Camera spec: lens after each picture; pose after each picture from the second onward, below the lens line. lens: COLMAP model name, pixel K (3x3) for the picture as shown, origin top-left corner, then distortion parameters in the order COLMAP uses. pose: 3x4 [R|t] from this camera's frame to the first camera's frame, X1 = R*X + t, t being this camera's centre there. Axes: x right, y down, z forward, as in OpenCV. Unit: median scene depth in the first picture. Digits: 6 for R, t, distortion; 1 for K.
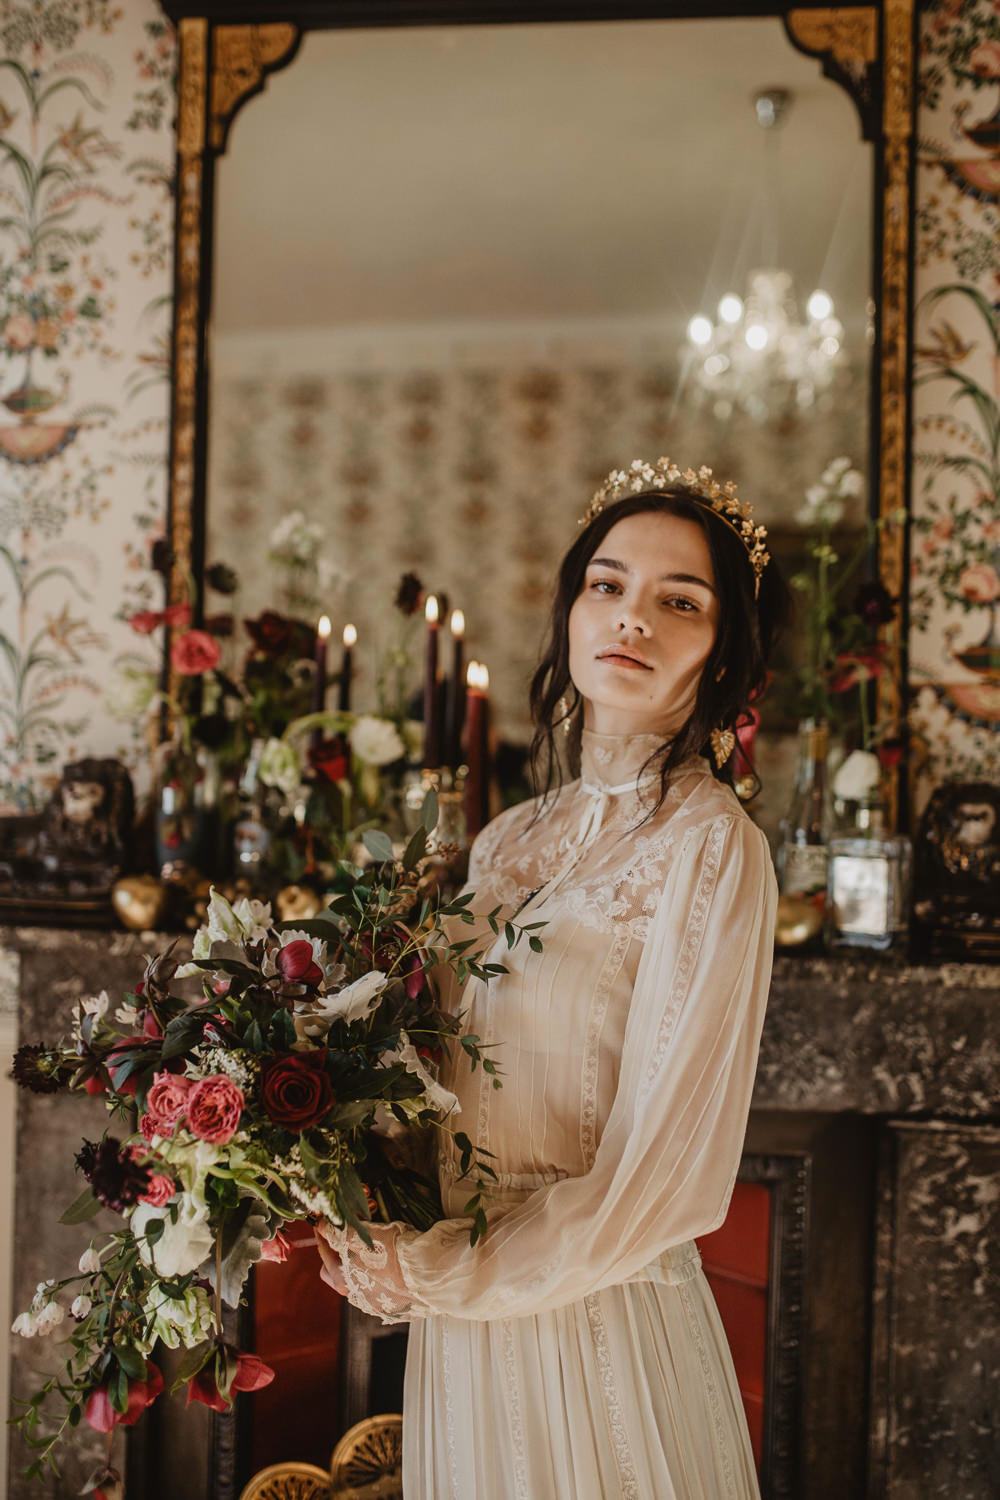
lens RADIAL K [[1571.5, 0, 500.1], [0, 1571.5, 732.0], [0, 0, 1]] dist [-0.027655, 0.000000]
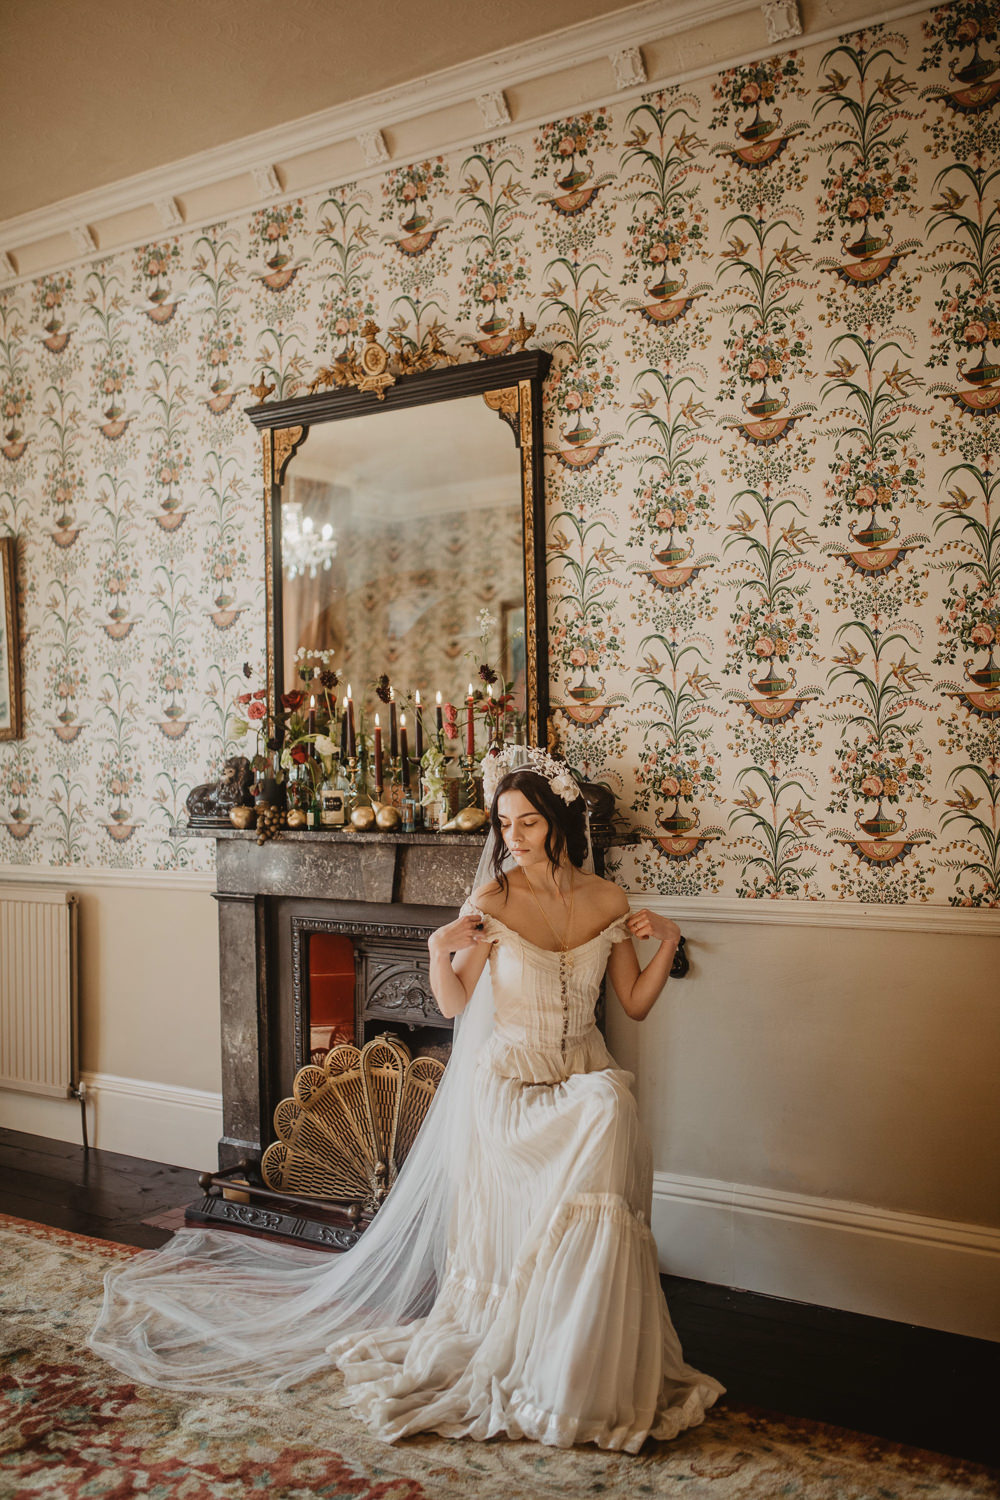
lens RADIAL K [[1434.6, 0, 504.5], [0, 1434.6, 761.4], [0, 0, 1]] dist [-0.034066, 0.000000]
pose [[0.893029, -0.033768, -0.448731, 1.056880], [0.035653, 0.999355, -0.004249, 0.046453], [0.448585, -0.012205, 0.893657, -0.722505]]
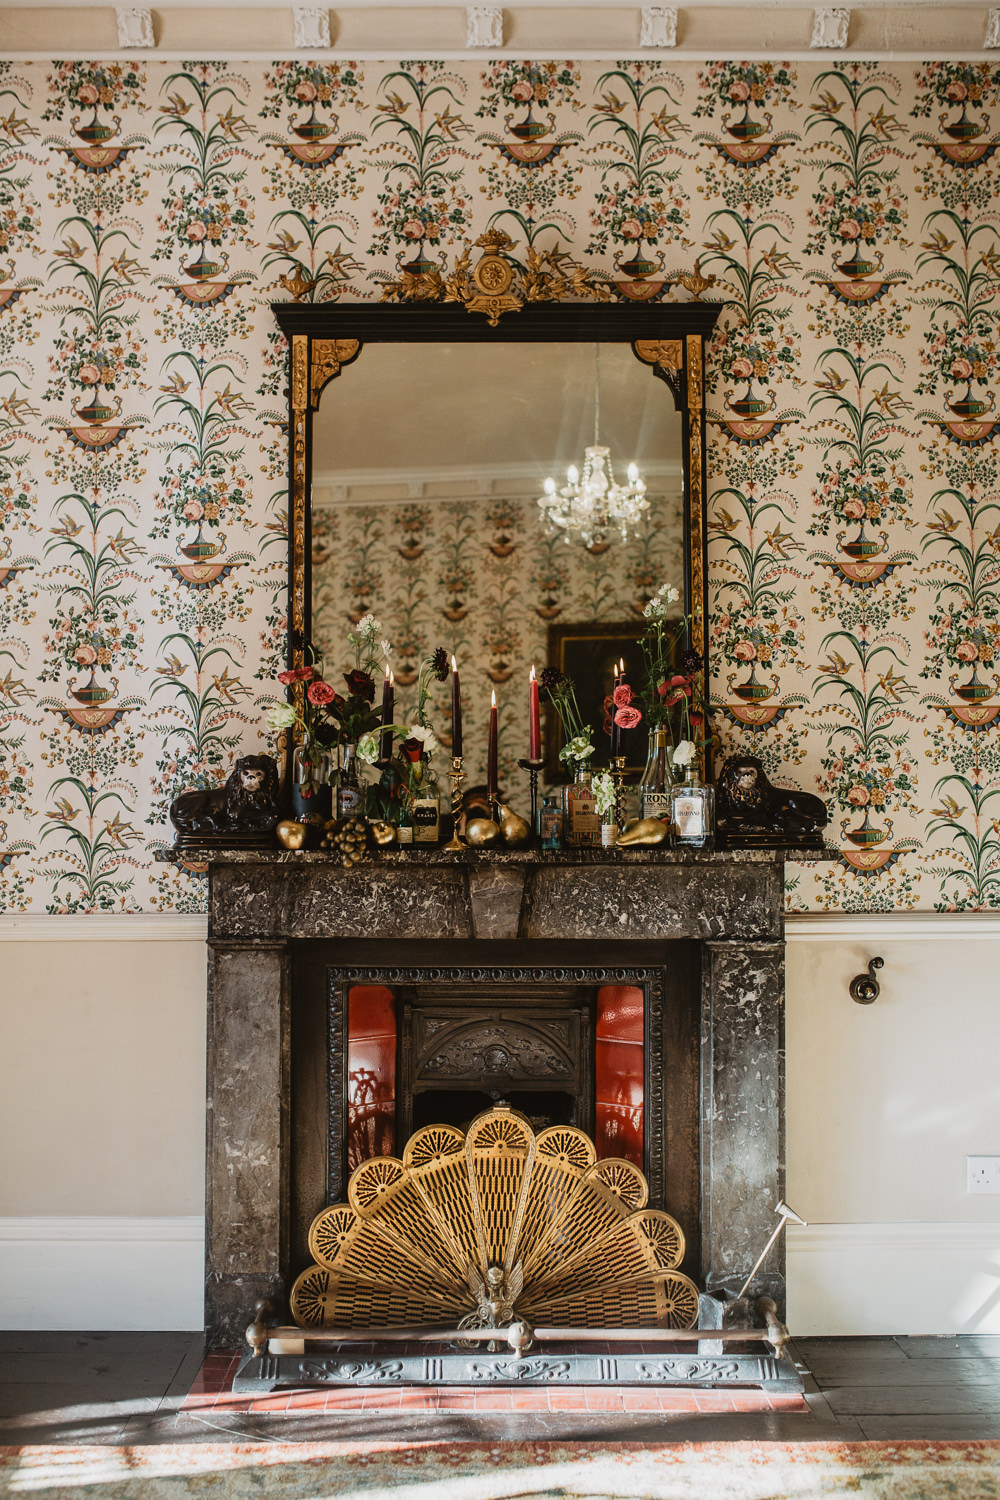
lens RADIAL K [[1434.6, 0, 501.2], [0, 1434.6, 750.5], [0, 0, 1]] dist [-0.034066, 0.000000]
pose [[0.991963, -0.018734, 0.125134, -0.188491], [0.024254, 0.998792, -0.042730, 0.086179], [-0.124182, 0.045421, 0.991219, -0.617782]]
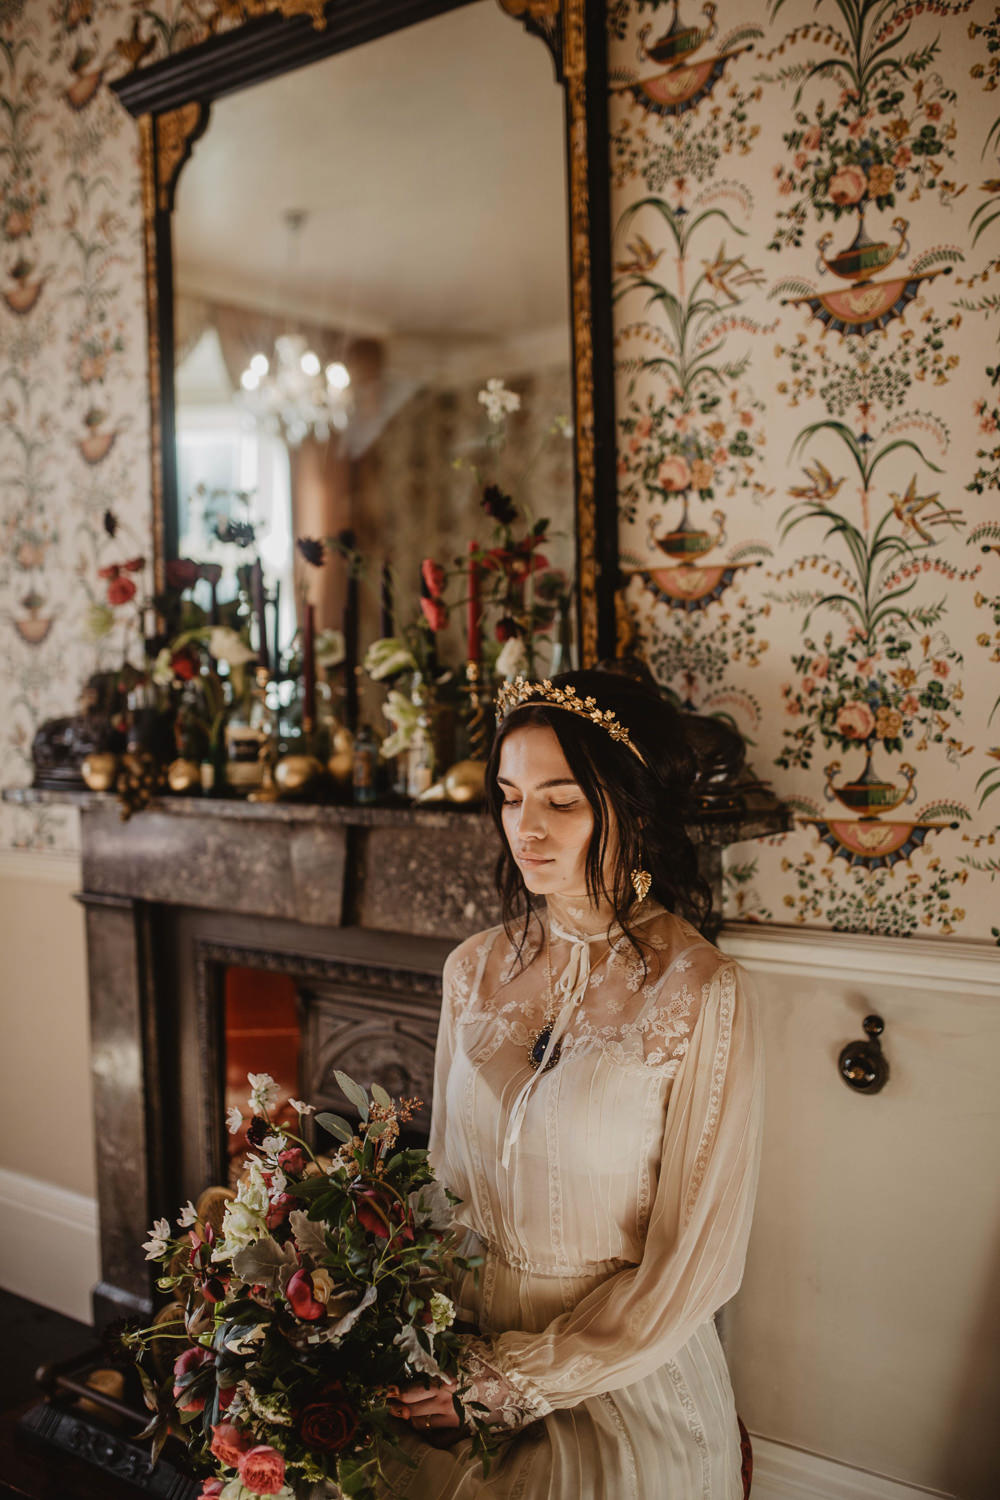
lens RADIAL K [[1434.6, 0, 506.9], [0, 1434.6, 753.8], [0, 0, 1]] dist [-0.034066, 0.000000]
pose [[0.860496, -0.012773, -0.509297, 0.705609], [0.038406, 0.998467, 0.039849, 0.053660], [0.508007, -0.053850, 0.859668, 0.084987]]
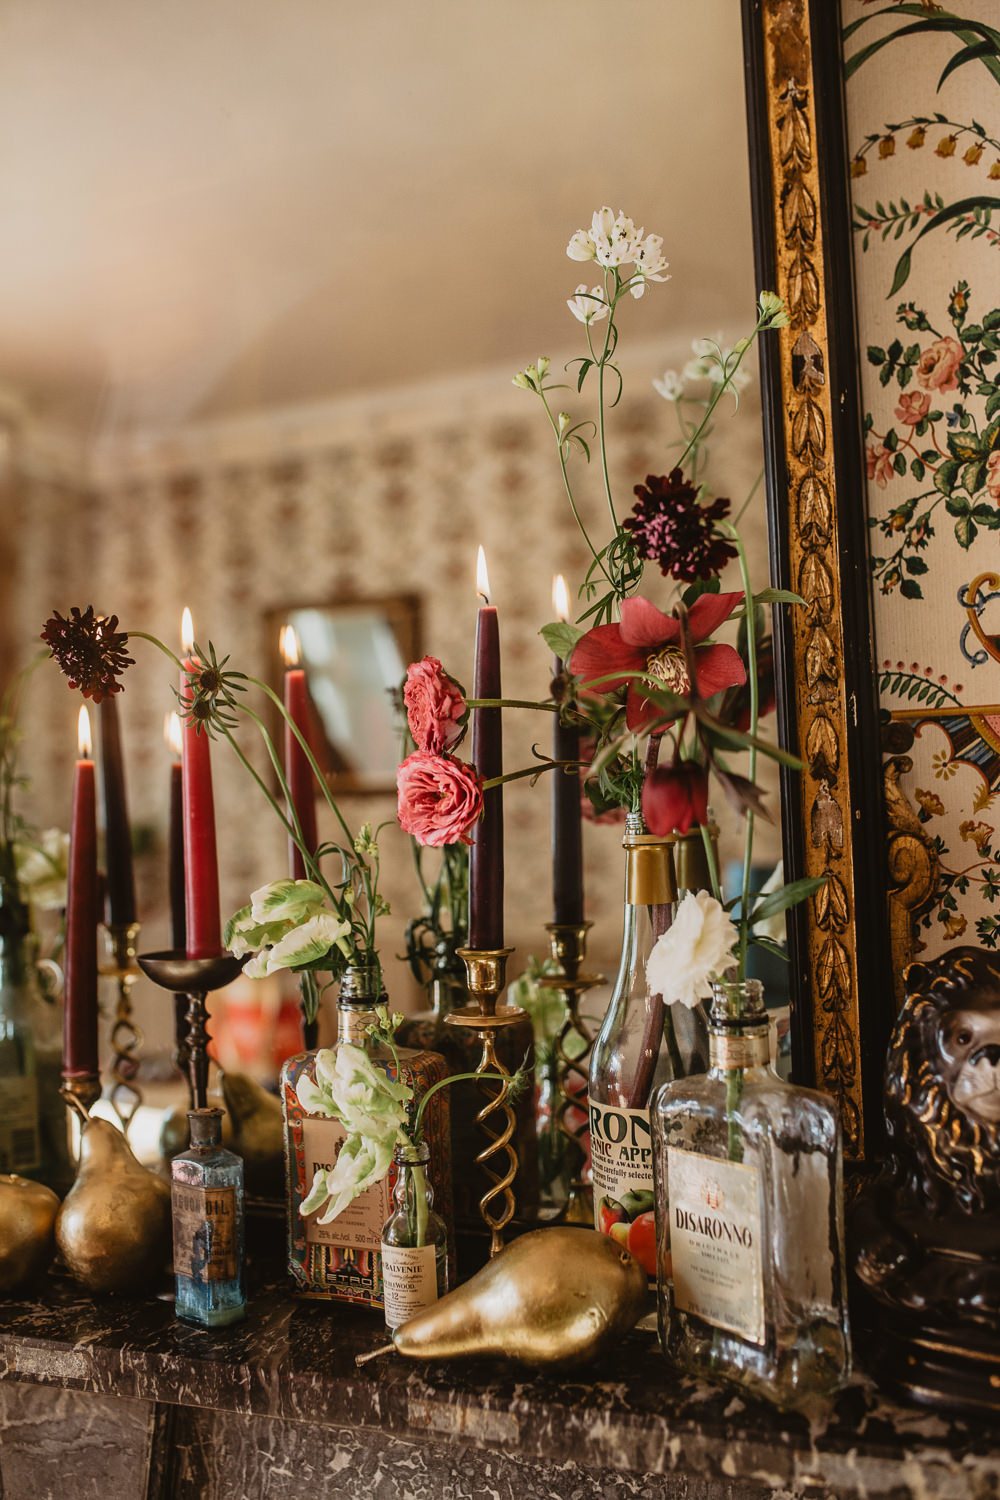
lens RADIAL K [[1434.6, 0, 503.4], [0, 1434.6, 753.7], [0, 0, 1]] dist [-0.034066, 0.000000]
pose [[0.963351, -0.065950, -0.260009, 0.261325], [0.058044, 0.997591, -0.037977, -0.010959], [0.261888, 0.021494, 0.964859, 0.579369]]
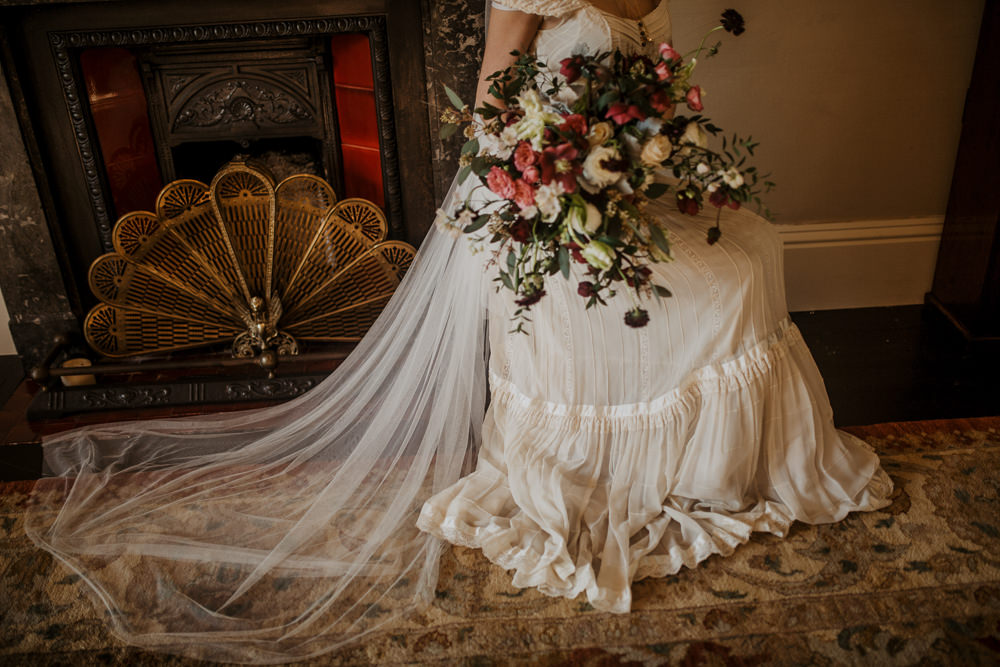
lens RADIAL K [[956.4, 0, 502.4], [0, 956.4, 331.9], [0, 0, 1]] dist [-0.034066, 0.000000]
pose [[0.983251, -0.138233, 0.118780, 0.146884], [0.066806, 0.879720, 0.470776, 0.083395], [-0.169570, -0.454955, 0.874221, -0.149280]]
